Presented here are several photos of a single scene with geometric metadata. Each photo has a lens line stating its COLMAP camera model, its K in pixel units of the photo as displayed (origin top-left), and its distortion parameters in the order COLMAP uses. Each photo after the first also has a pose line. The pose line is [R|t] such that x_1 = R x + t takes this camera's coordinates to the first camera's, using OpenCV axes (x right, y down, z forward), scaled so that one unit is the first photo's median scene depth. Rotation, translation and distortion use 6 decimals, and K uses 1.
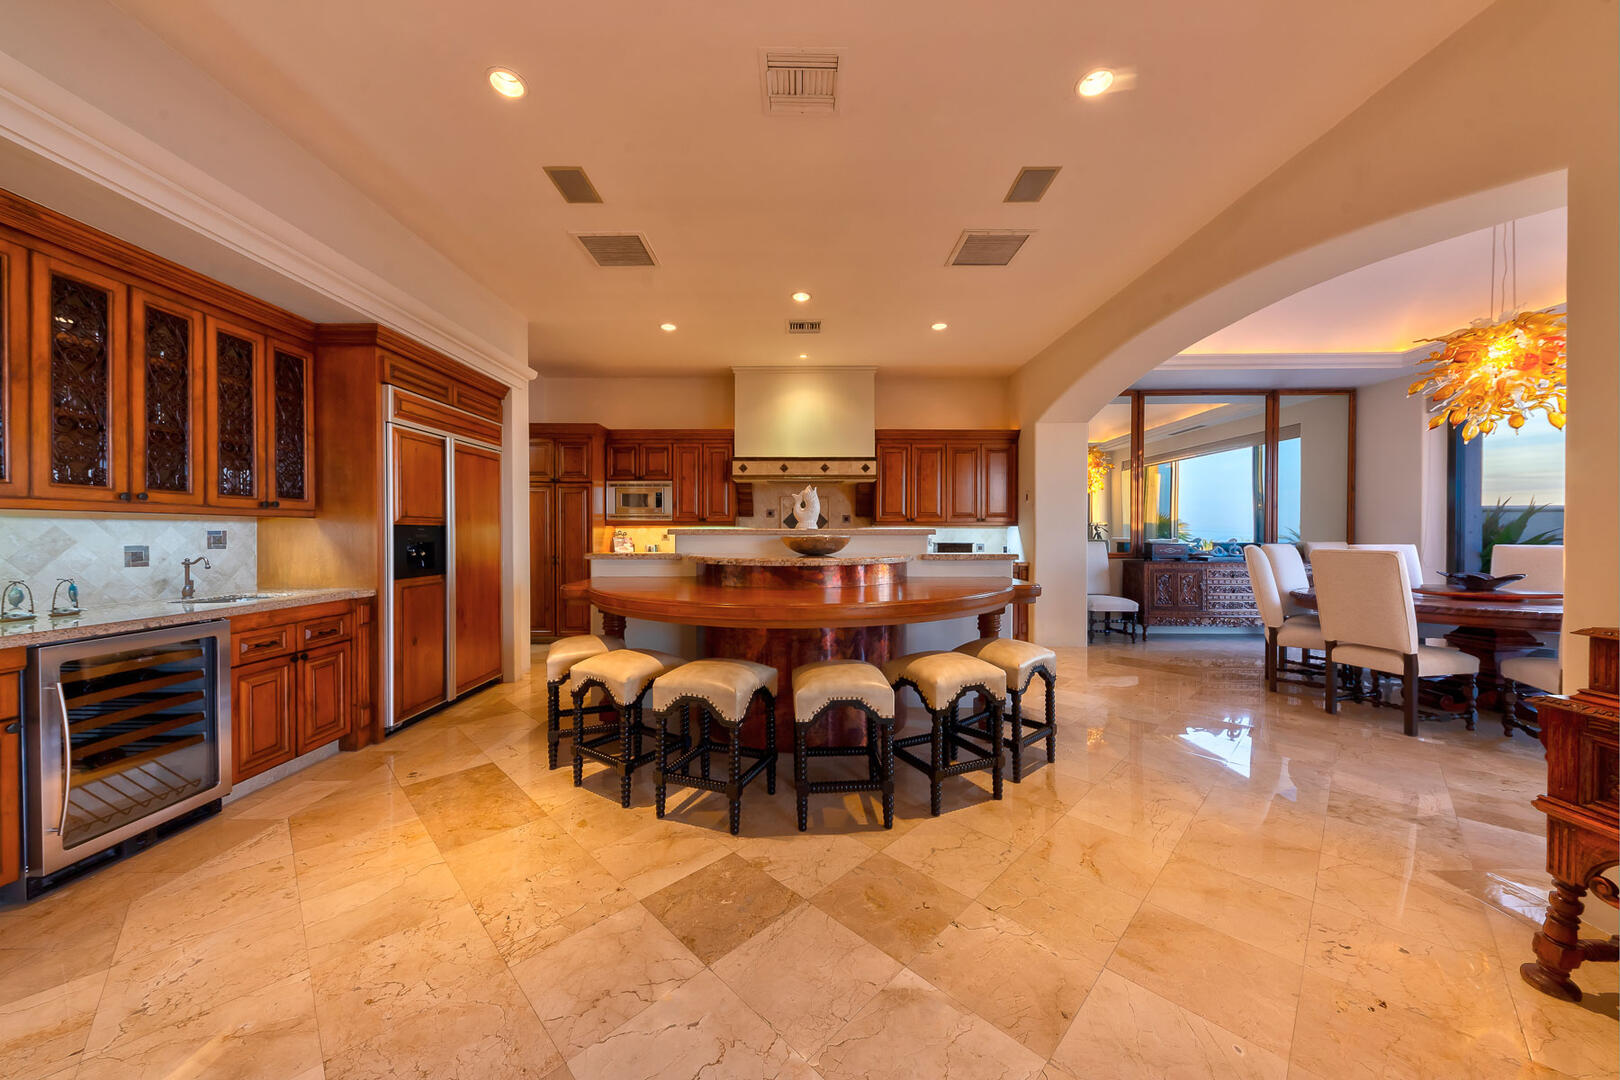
lens RADIAL K [[546.1, 0, 809.3], [0, 546.1, 526.2], [0, 0, 1]] dist [0.010012, 0.000096]
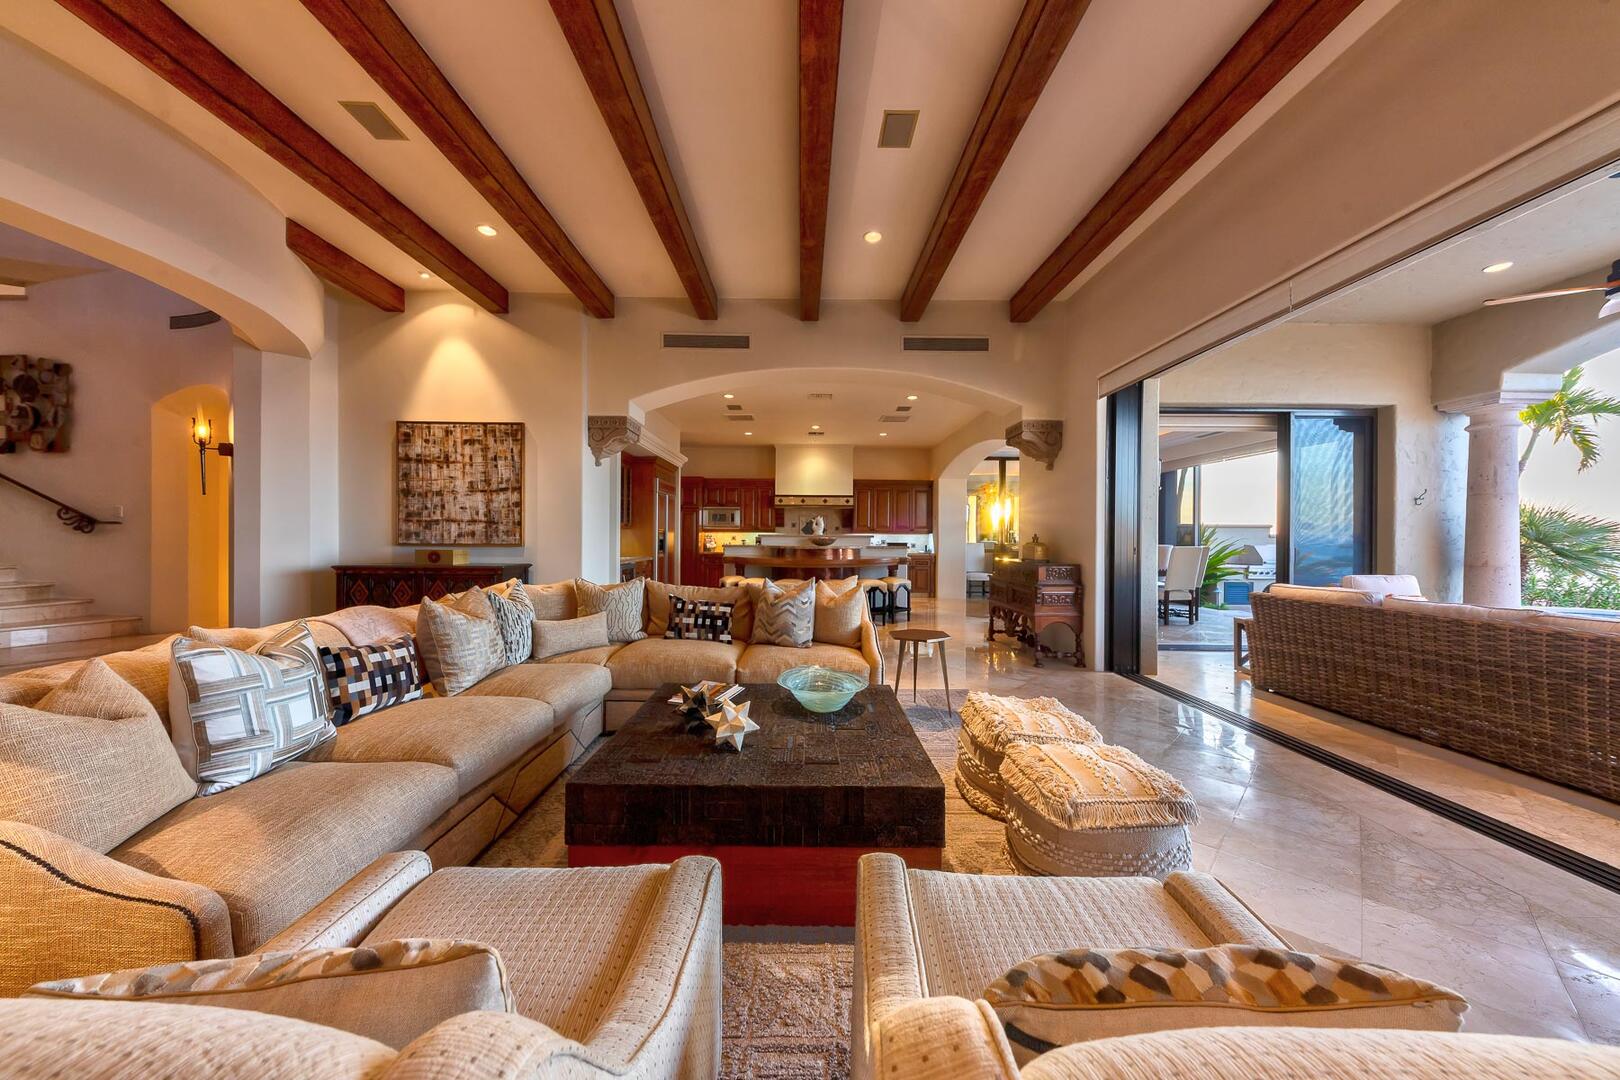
lens RADIAL K [[546.1, 0, 810.3], [0, 546.1, 536.2], [0, 0, 1]] dist [0.010012, 0.000096]
pose [[0.999928, 0.007943, 0.008978, -0.036119], [-0.008003, 0.999946, 0.006692, -0.000143], [-0.008924, -0.006764, 0.999937, -0.813700]]
